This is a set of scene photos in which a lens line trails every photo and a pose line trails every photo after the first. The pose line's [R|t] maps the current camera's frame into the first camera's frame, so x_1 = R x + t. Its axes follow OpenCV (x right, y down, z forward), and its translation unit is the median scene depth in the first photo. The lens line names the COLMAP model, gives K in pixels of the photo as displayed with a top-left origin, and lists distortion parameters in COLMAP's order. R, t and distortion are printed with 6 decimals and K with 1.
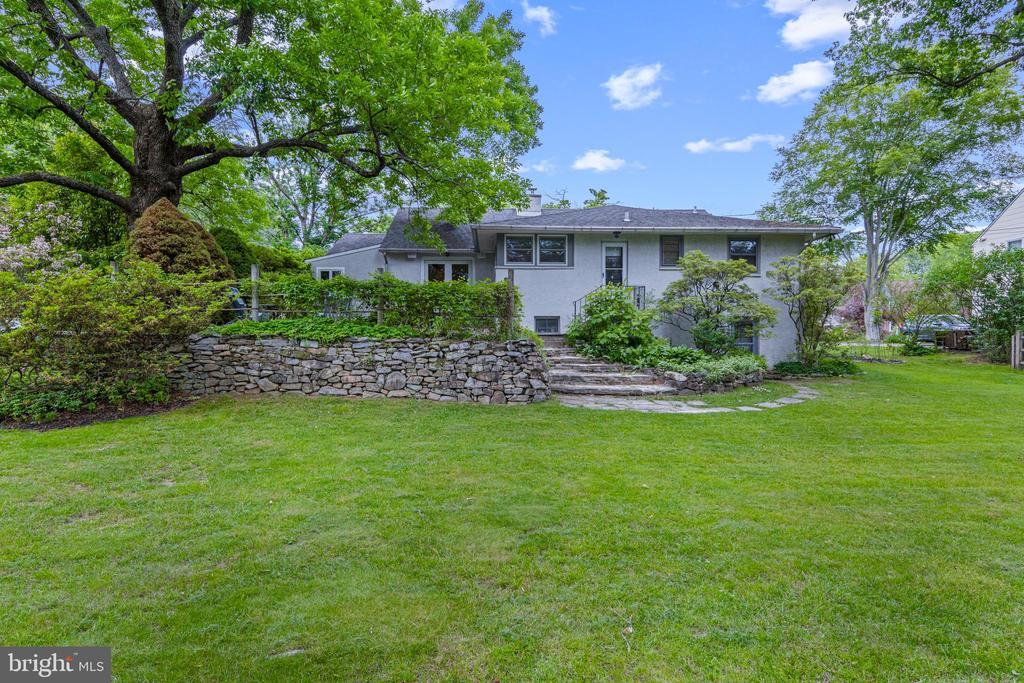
lens RADIAL K [[526.5, 0, 511.4], [0, 526.5, 331.8], [0, 0, 1]] dist [0.014624, -0.007278]
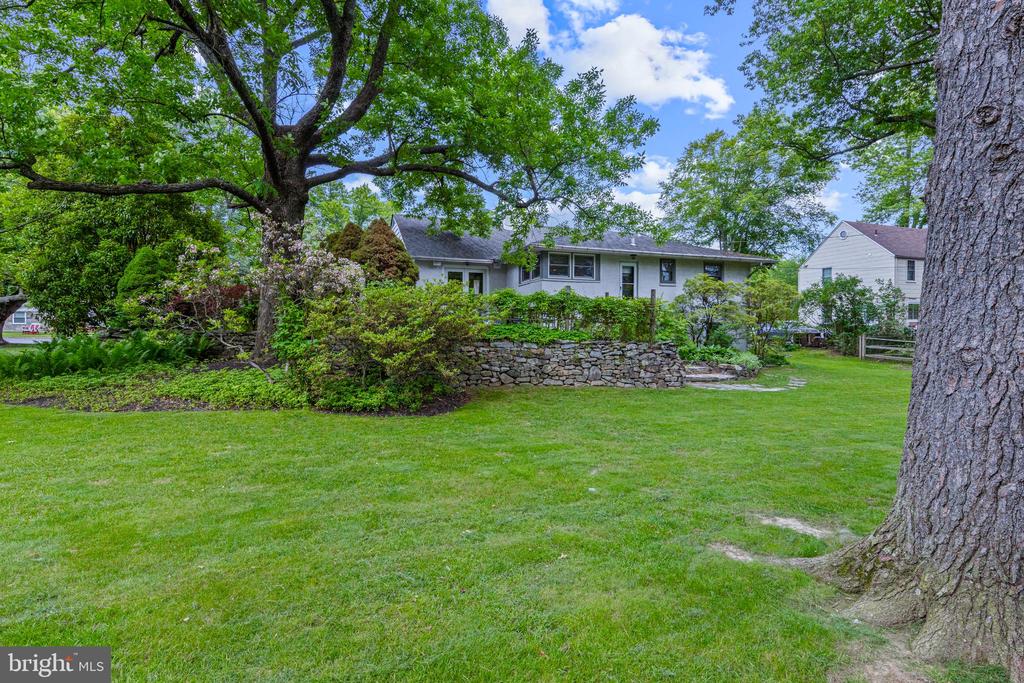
lens RADIAL K [[526.5, 0, 511.4], [0, 526.5, 331.8], [0, 0, 1]] dist [0.014624, -0.007278]
pose [[0.950131, 0.002785, 0.311837, -0.731157], [-0.003316, 0.999994, 0.001171, -0.009971], [-0.311832, -0.002147, 0.950135, -0.160102]]
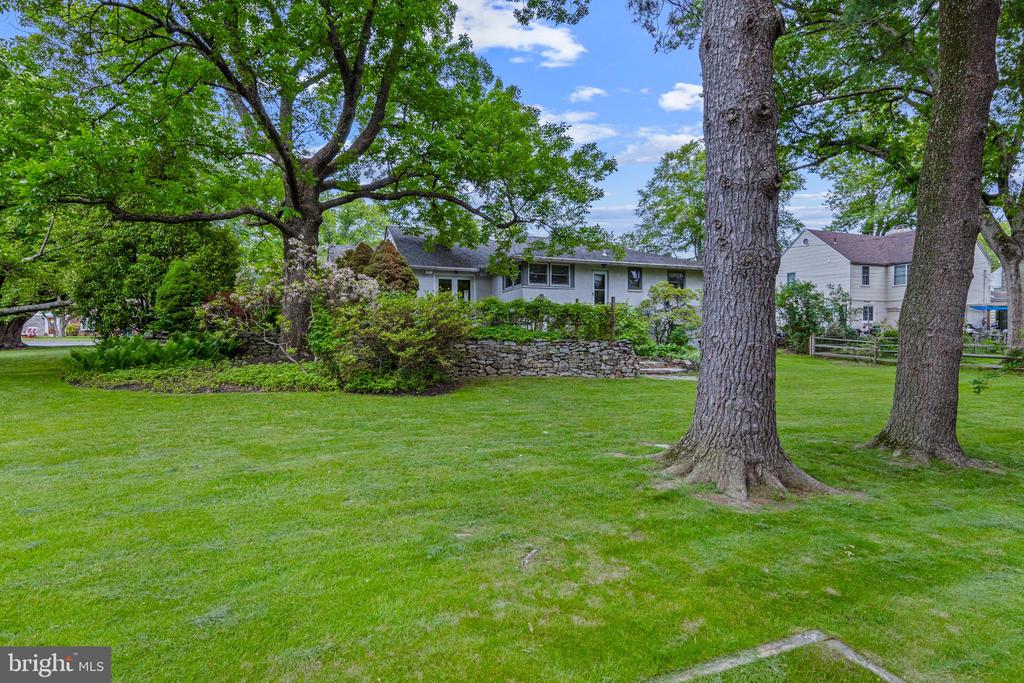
lens RADIAL K [[534.8, 0, 511.1], [0, 534.8, 337.3], [0, 0, 1]] dist [0.014152, -0.000394]
pose [[0.942271, -0.002575, 0.334841, -0.809755], [0.000357, 0.999978, 0.006686, -0.004717], [-0.334851, -0.006180, 0.942251, -0.425822]]
